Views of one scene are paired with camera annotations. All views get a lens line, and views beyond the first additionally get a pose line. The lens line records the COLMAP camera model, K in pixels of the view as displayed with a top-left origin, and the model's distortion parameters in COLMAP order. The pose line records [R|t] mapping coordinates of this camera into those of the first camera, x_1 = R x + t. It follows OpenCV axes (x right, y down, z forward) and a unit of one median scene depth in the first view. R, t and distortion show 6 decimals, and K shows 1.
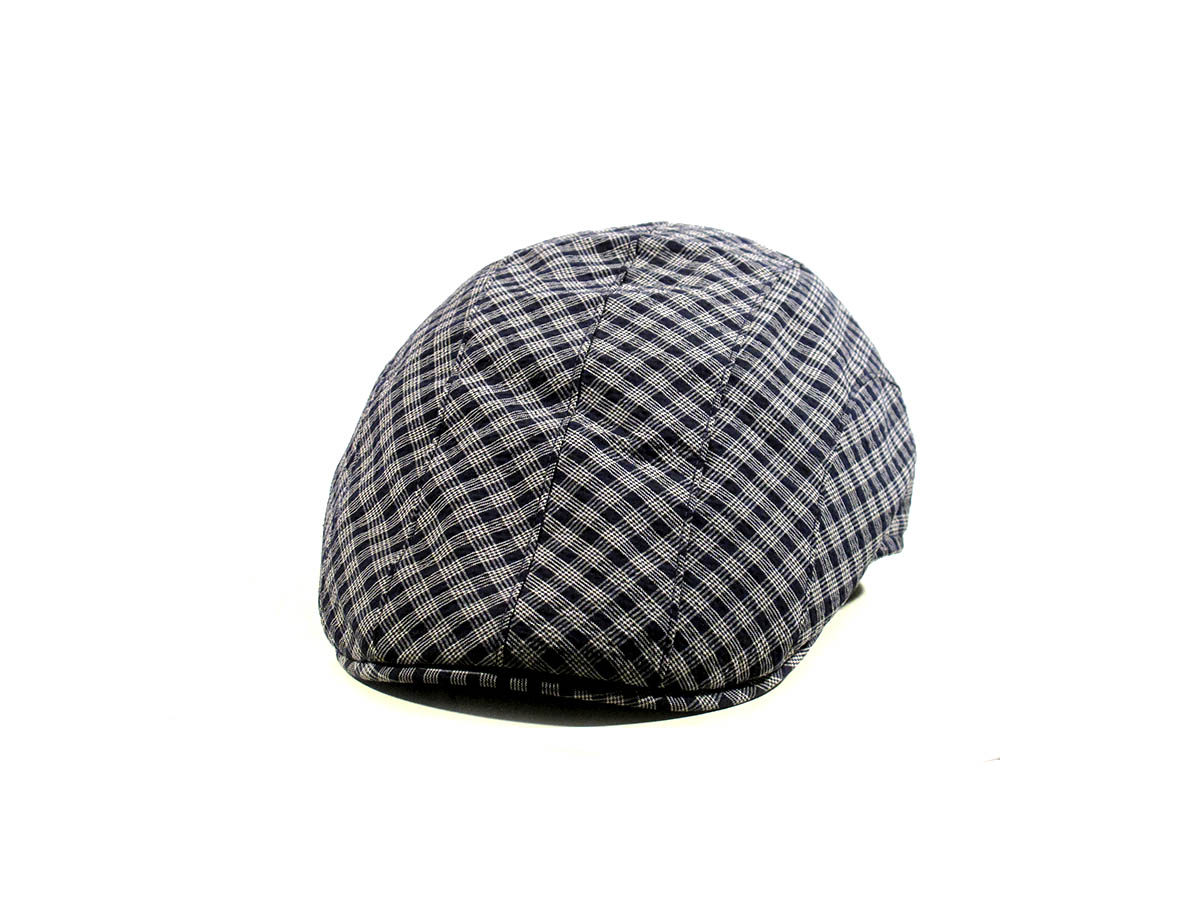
lens RADIAL K [[2504.3, 0, 596.0], [0, 2504.3, 446.6], [0, 0, 1]] dist [-0.184147, 0.000000]
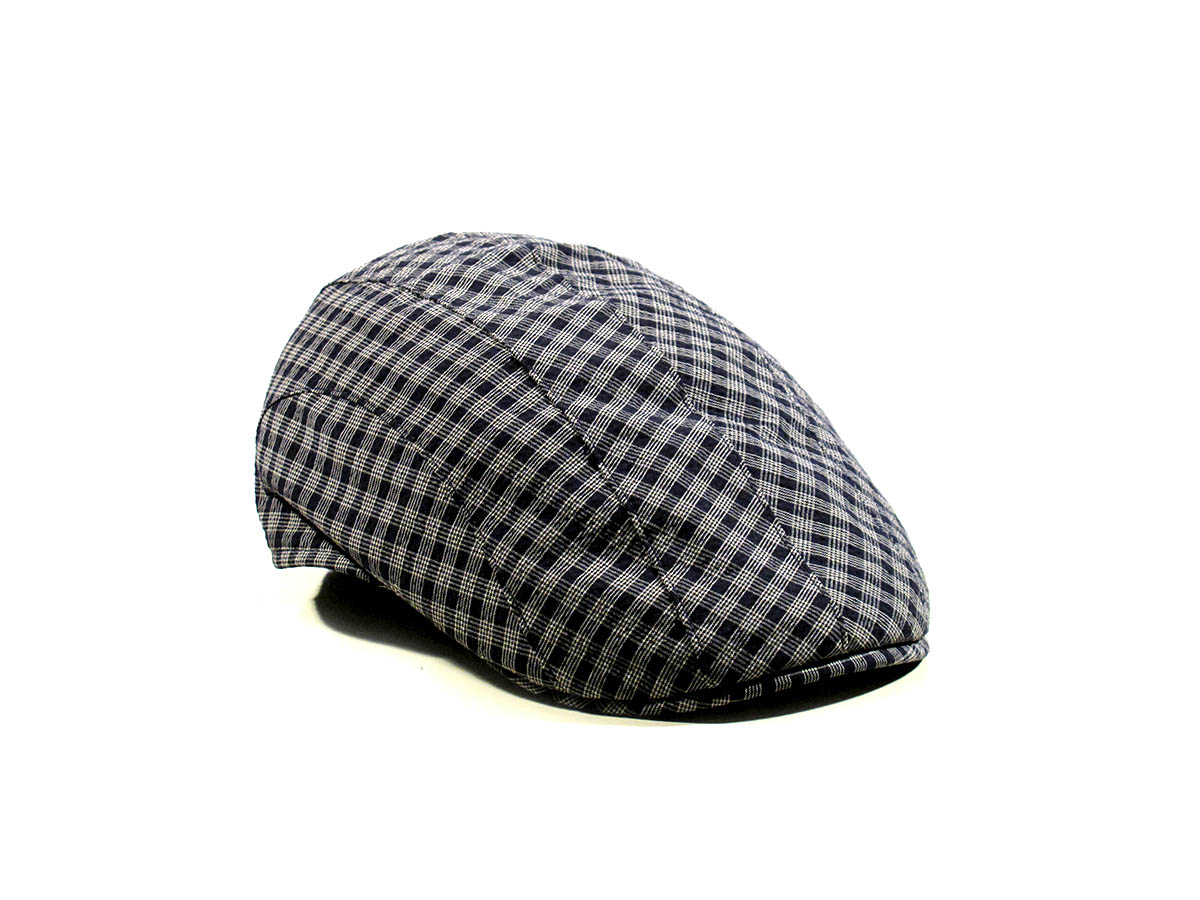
lens RADIAL K [[2504.3, 0, 599.7], [0, 2504.3, 450.2], [0, 0, 1]] dist [-0.184147, 0.000000]
pose [[0.631591, -0.180044, 0.754107, -0.814873], [0.175866, 0.980578, 0.086820, -0.095475], [-0.755092, 0.077787, 0.650988, 0.378571]]
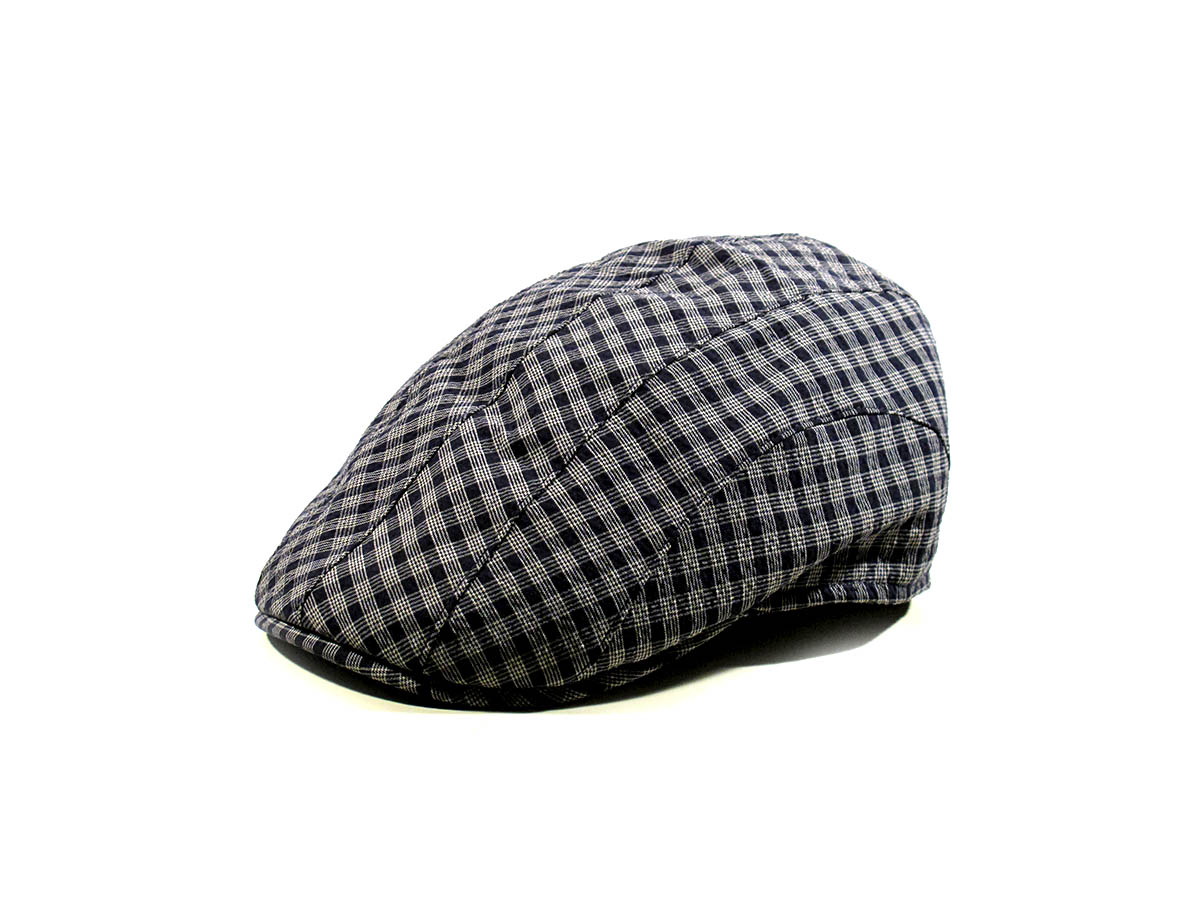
lens RADIAL K [[2504.3, 0, 600.2], [0, 2504.3, 449.0], [0, 0, 1]] dist [-0.184147, 0.000000]
pose [[0.827845, 0.128944, -0.545936, 0.594518], [-0.131469, 0.990715, 0.034639, -0.036519], [0.545333, 0.043098, 0.837111, 0.177774]]
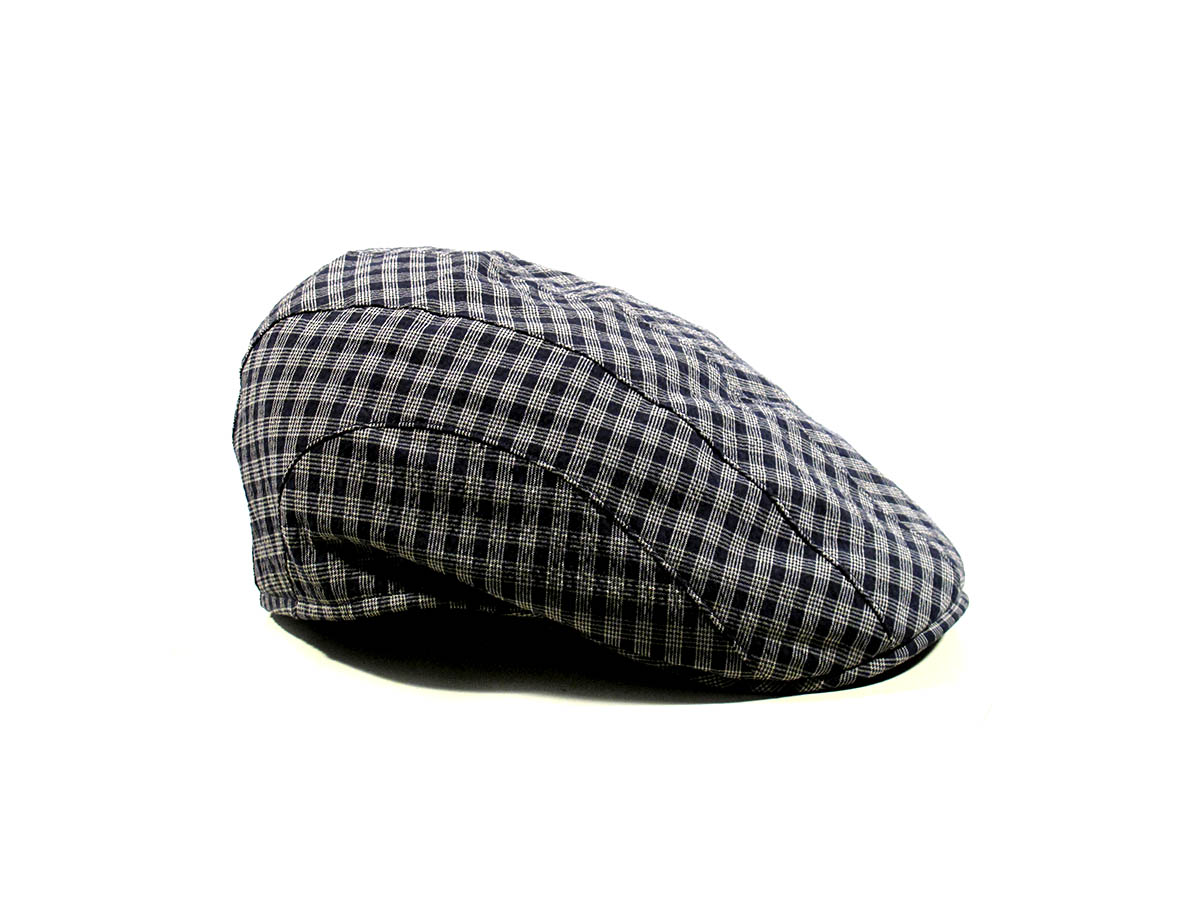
lens RADIAL K [[2504.3, 0, 600.1], [0, 2504.3, 452.0], [0, 0, 1]] dist [-0.184147, 0.000000]
pose [[0.057803, -0.228245, 0.971886, -1.048250], [0.221109, 0.952264, 0.210486, -0.228361], [-0.973535, 0.202726, 0.105511, 0.968202]]
